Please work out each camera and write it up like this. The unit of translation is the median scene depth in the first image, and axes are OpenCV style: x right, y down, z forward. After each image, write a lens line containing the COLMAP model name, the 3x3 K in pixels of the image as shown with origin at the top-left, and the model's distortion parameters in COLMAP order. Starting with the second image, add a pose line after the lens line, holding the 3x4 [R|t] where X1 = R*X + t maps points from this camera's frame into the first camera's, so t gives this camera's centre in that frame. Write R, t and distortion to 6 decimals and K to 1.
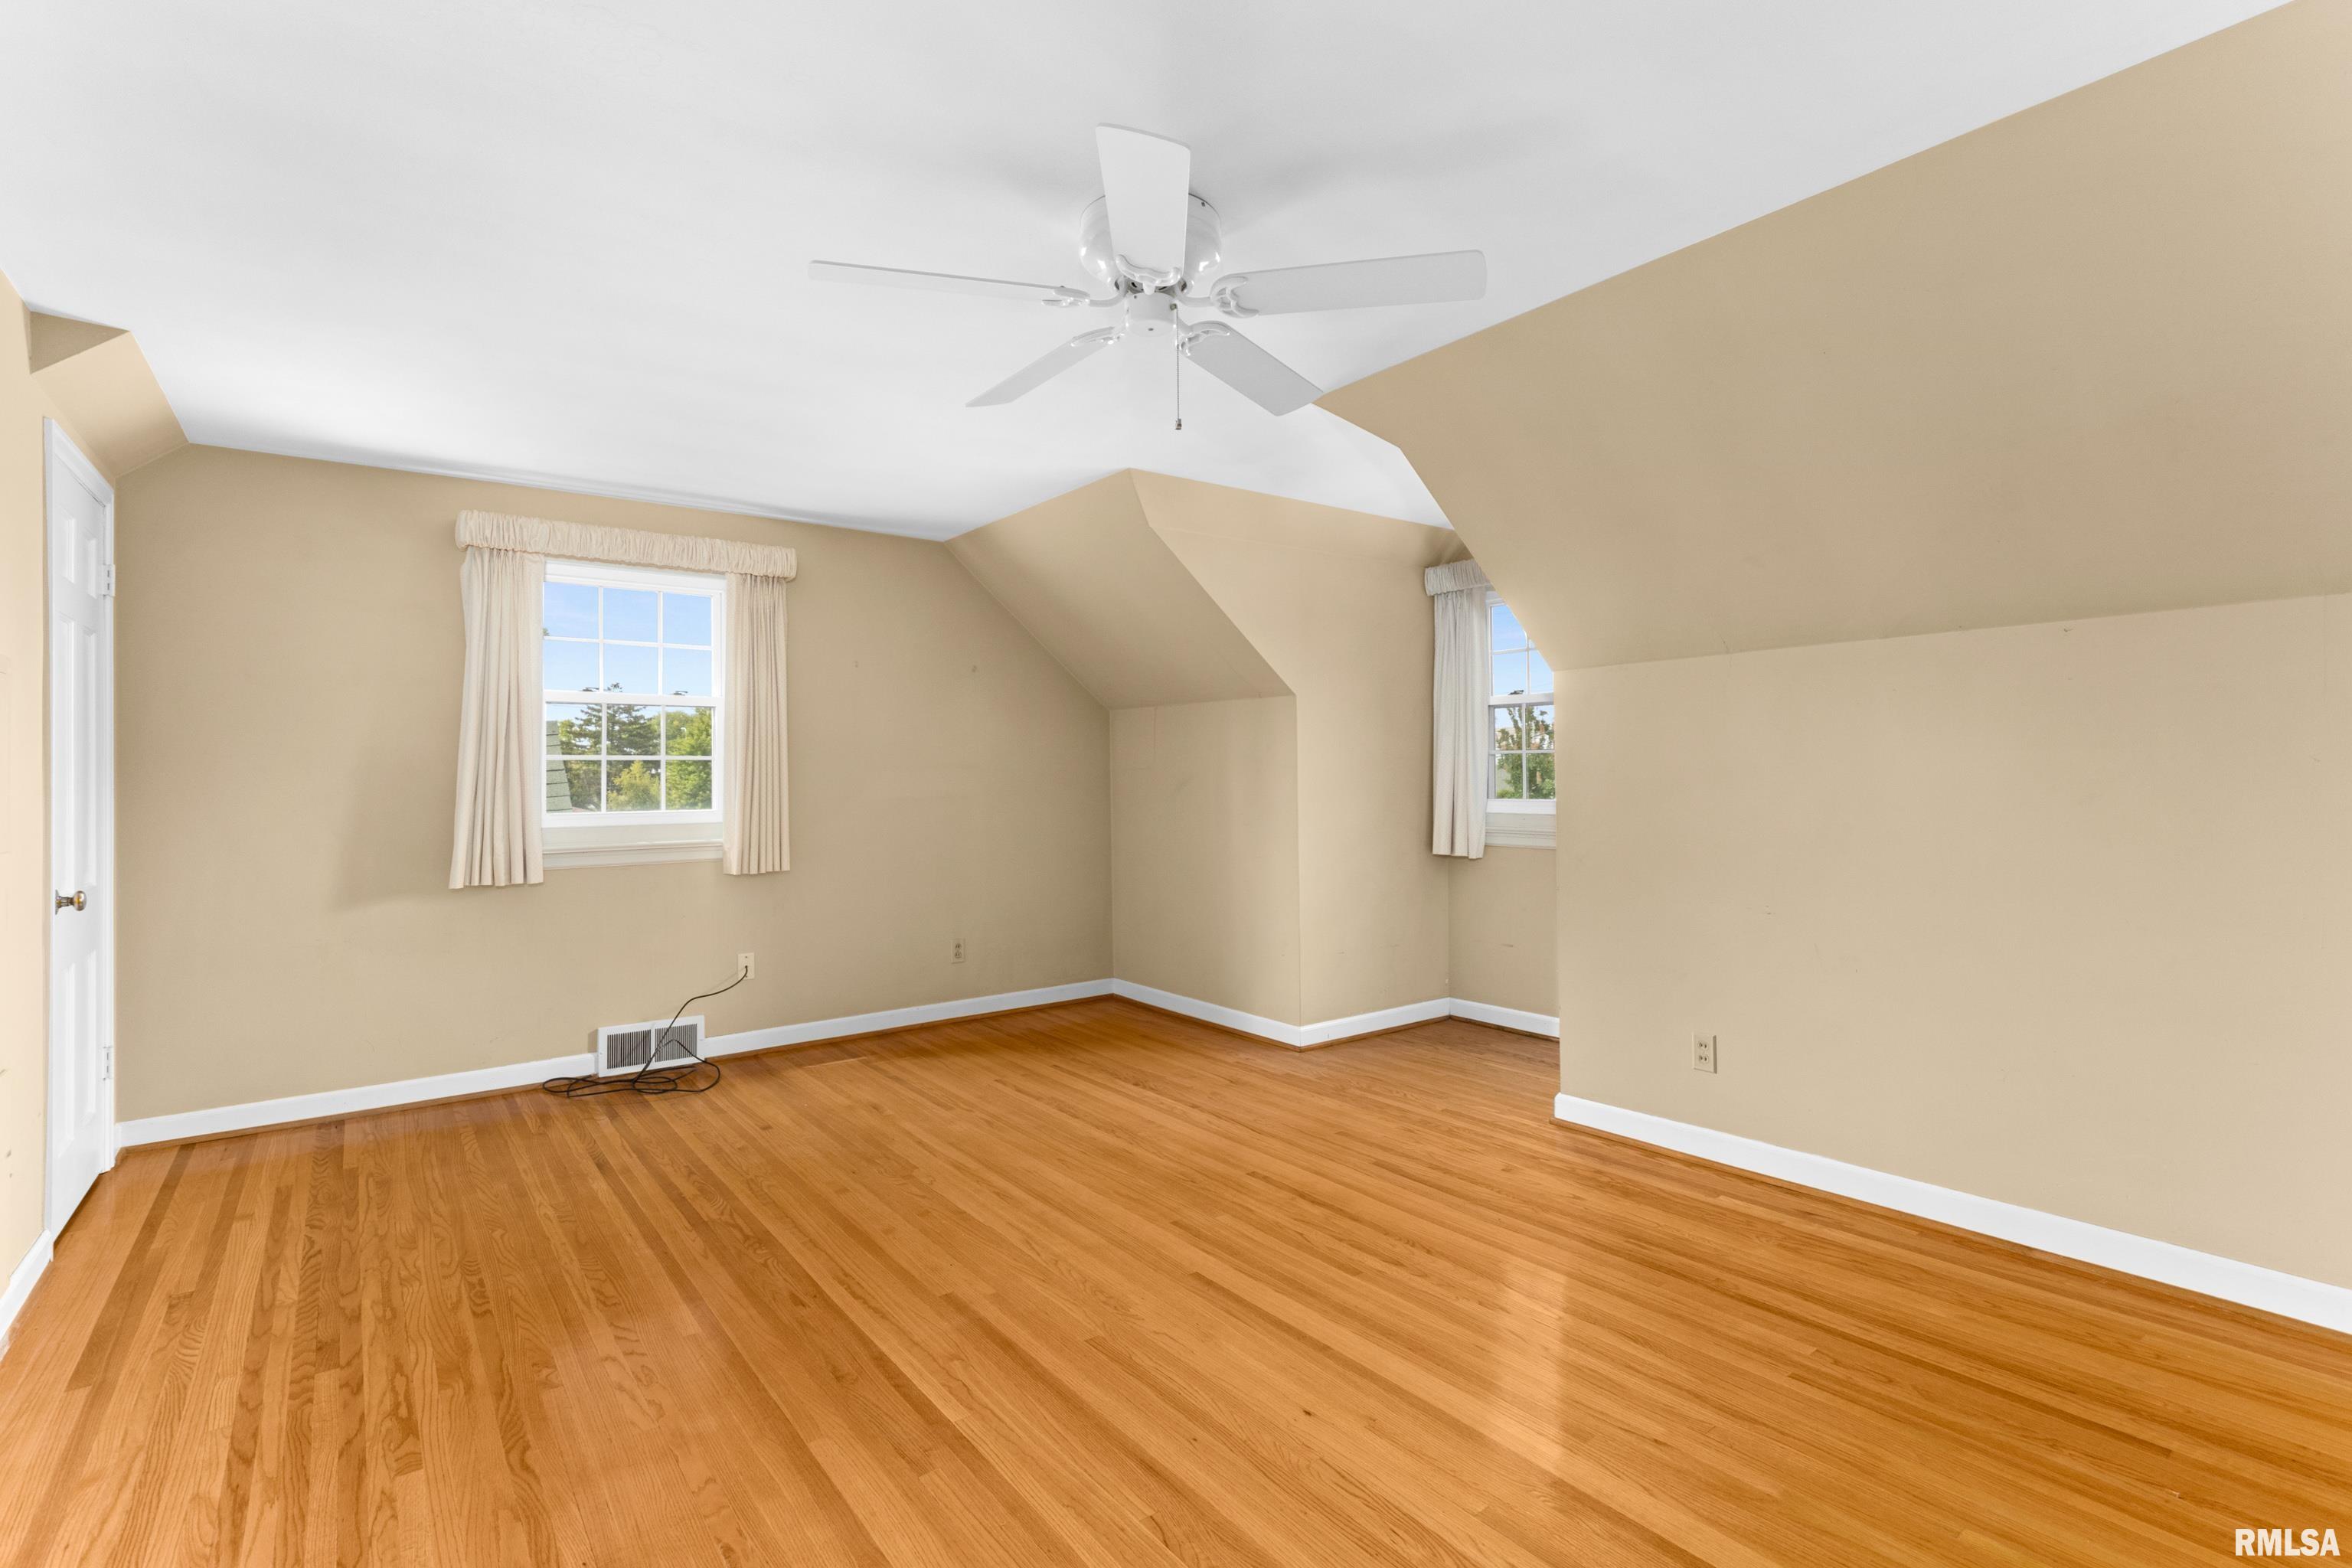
lens RADIAL K [[1111.0, 0, 1186.4], [0, 1111.0, 780.5], [0, 0, 1]] dist [-0.002929, -0.001088]
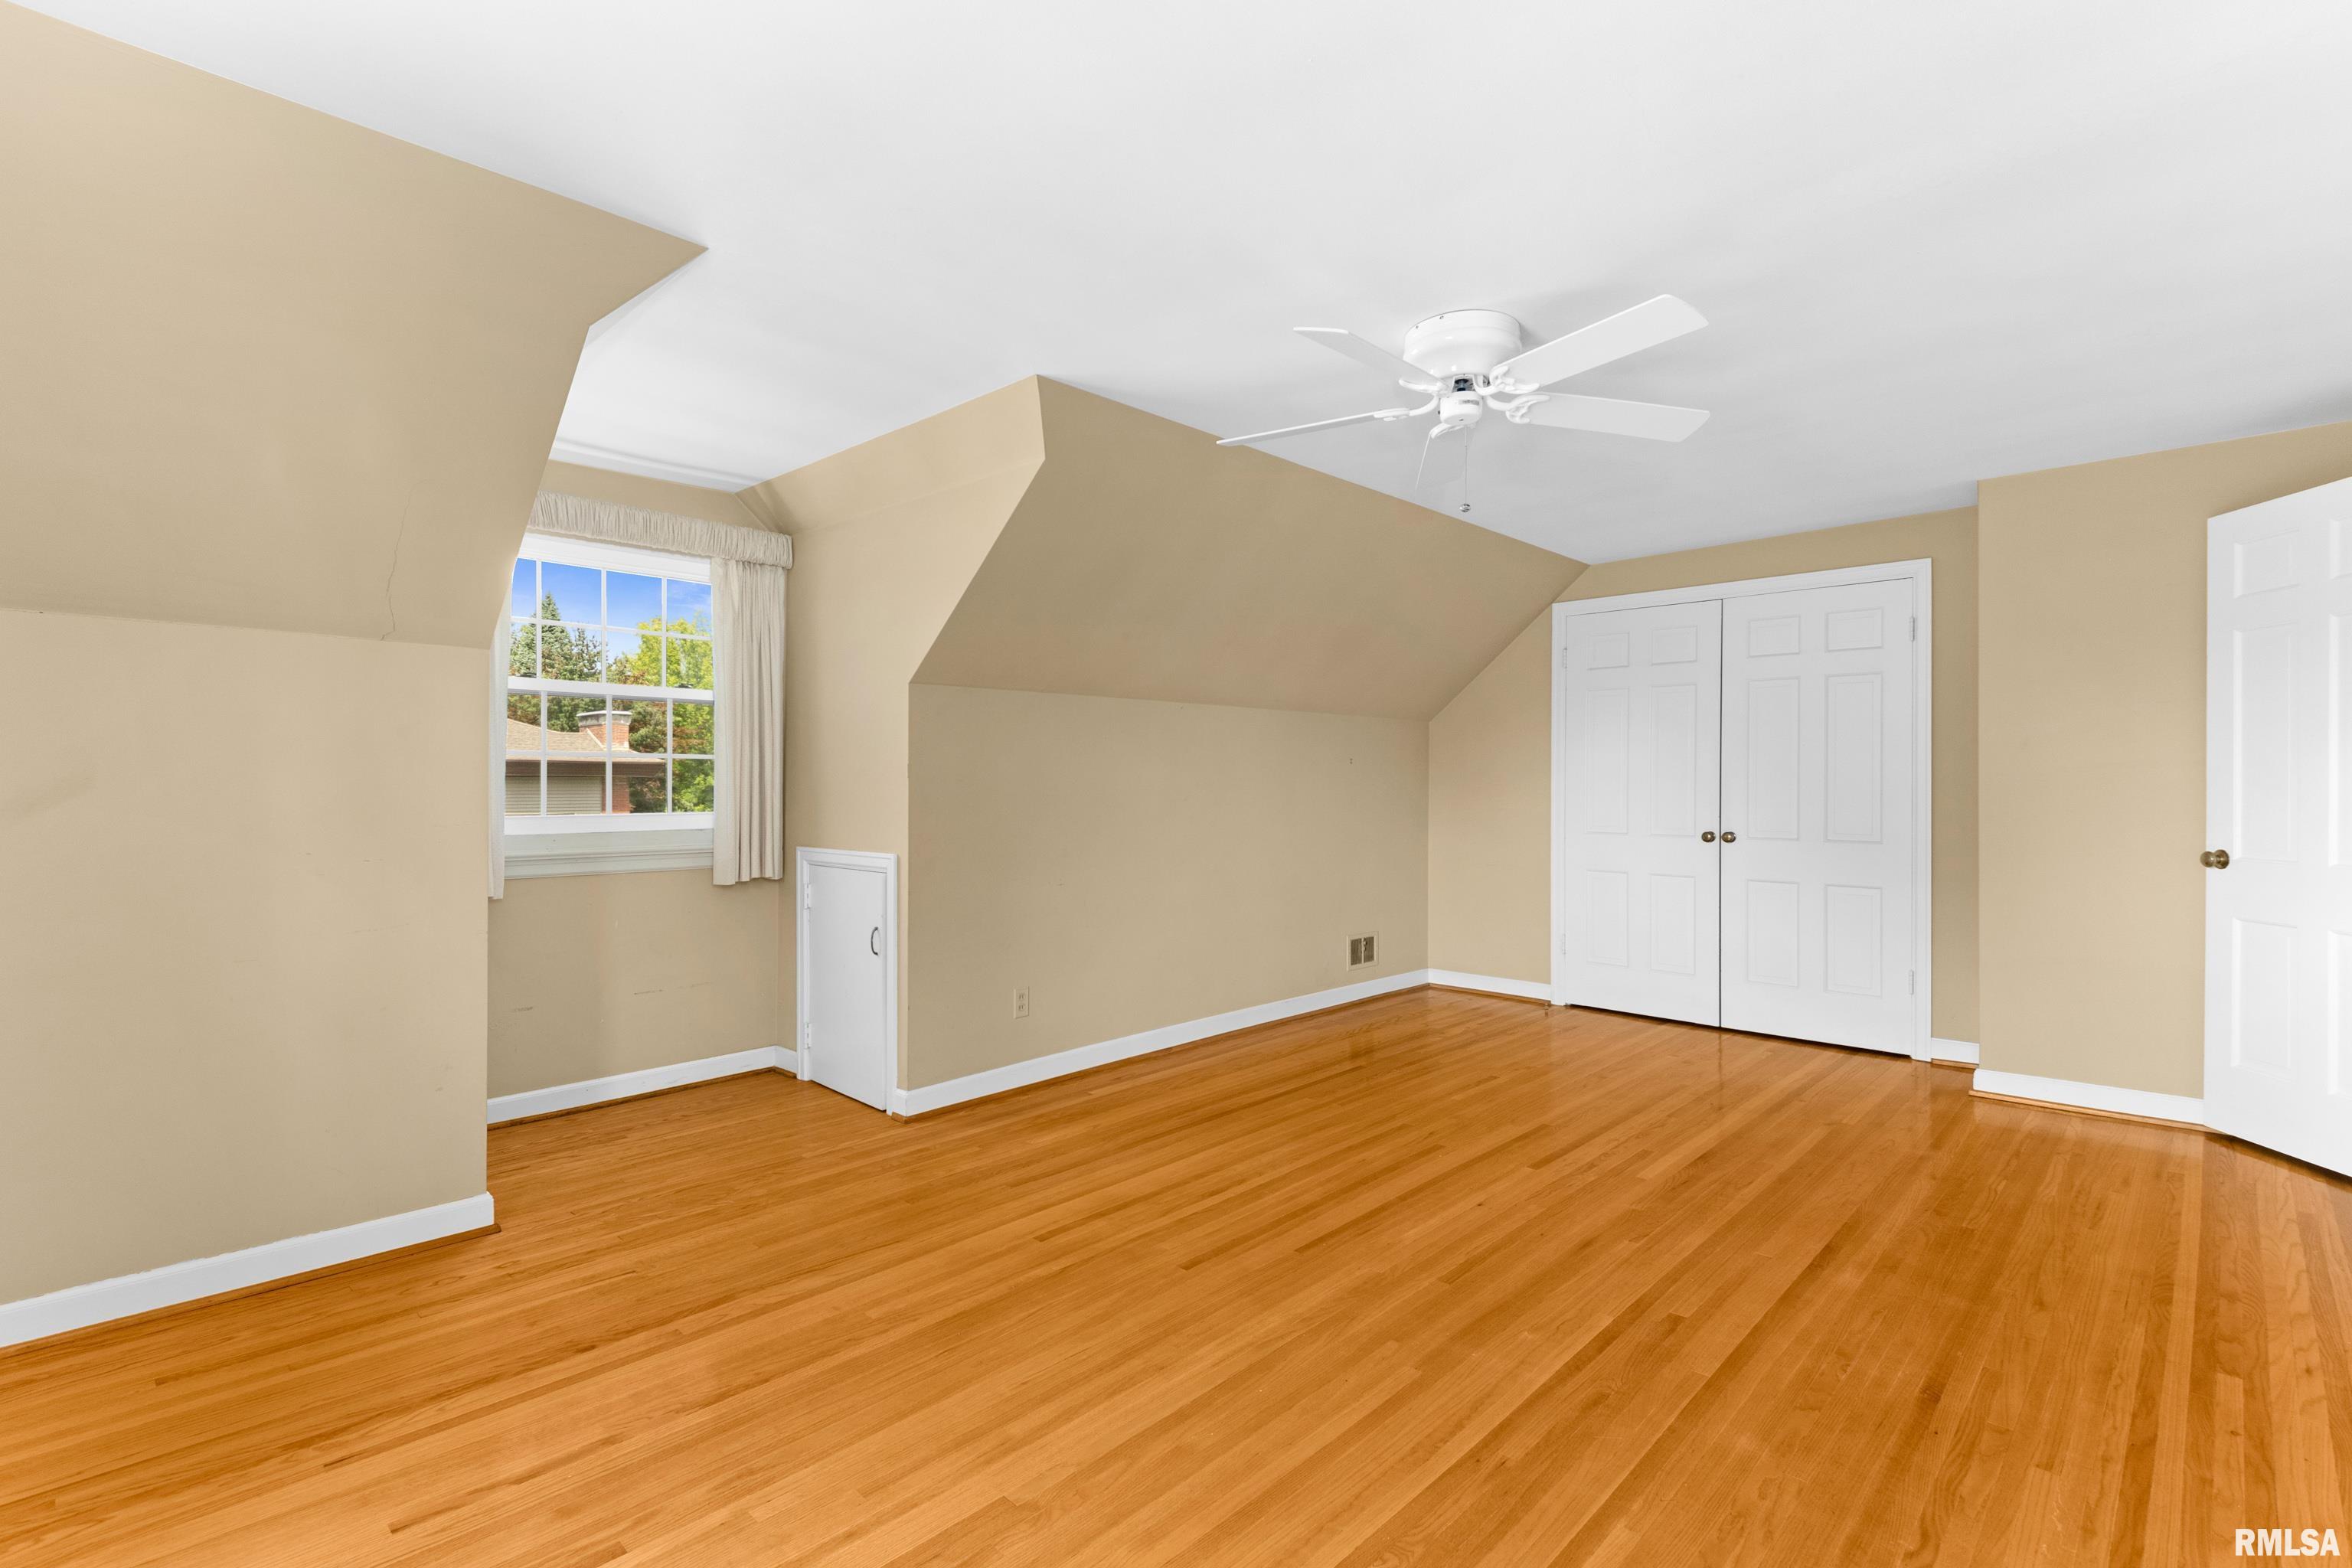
lens RADIAL K [[1111.0, 0, 1186.4], [0, 1111.0, 780.5], [0, 0, 1]] dist [-0.002929, -0.001088]
pose [[-0.186151, 0.011781, 0.982451, -0.928665], [0.004895, 0.999927, -0.011063, 0.005174], [-0.982509, 0.002750, -0.186195, 1.183622]]
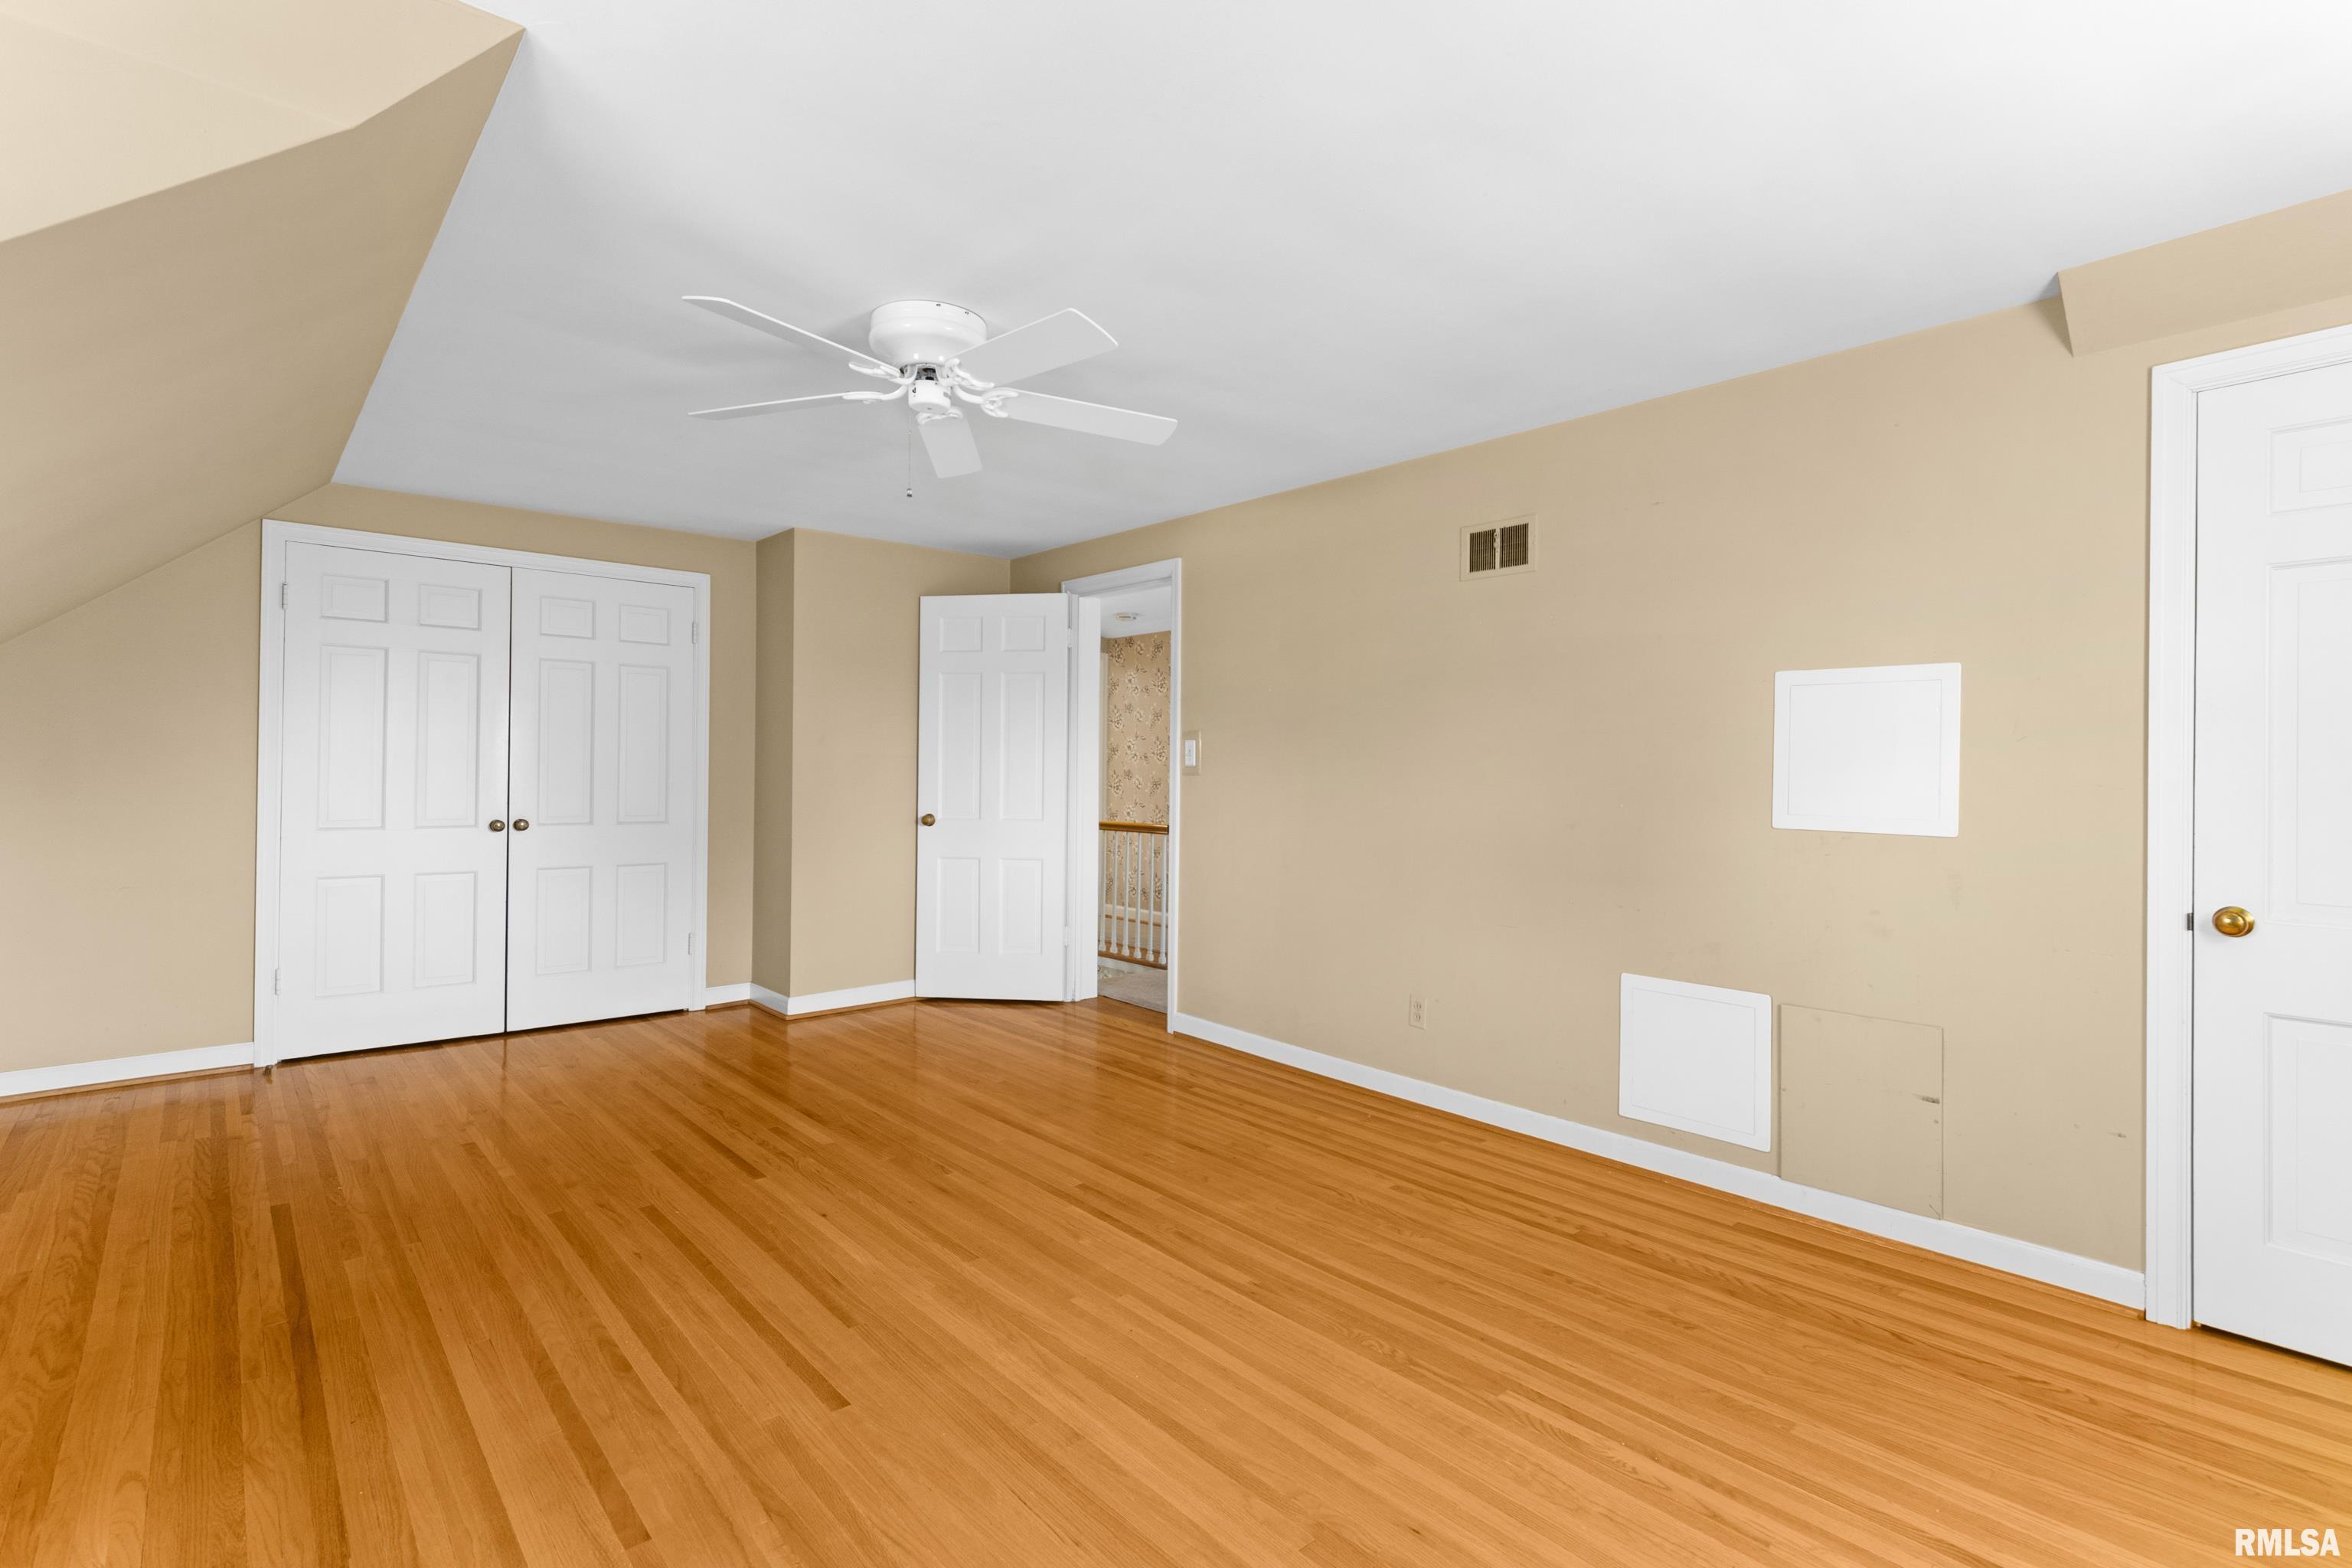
lens RADIAL K [[1063.8, 0, 1224.3], [0, 1063.8, 769.9], [0, 0, 1]] dist [0.020989, -0.000237]
pose [[-0.993576, 0.001215, -0.113164, -0.177569], [0.000569, 0.999983, 0.005746, -0.011745], [0.113169, 0.005644, -0.993560, 1.729171]]
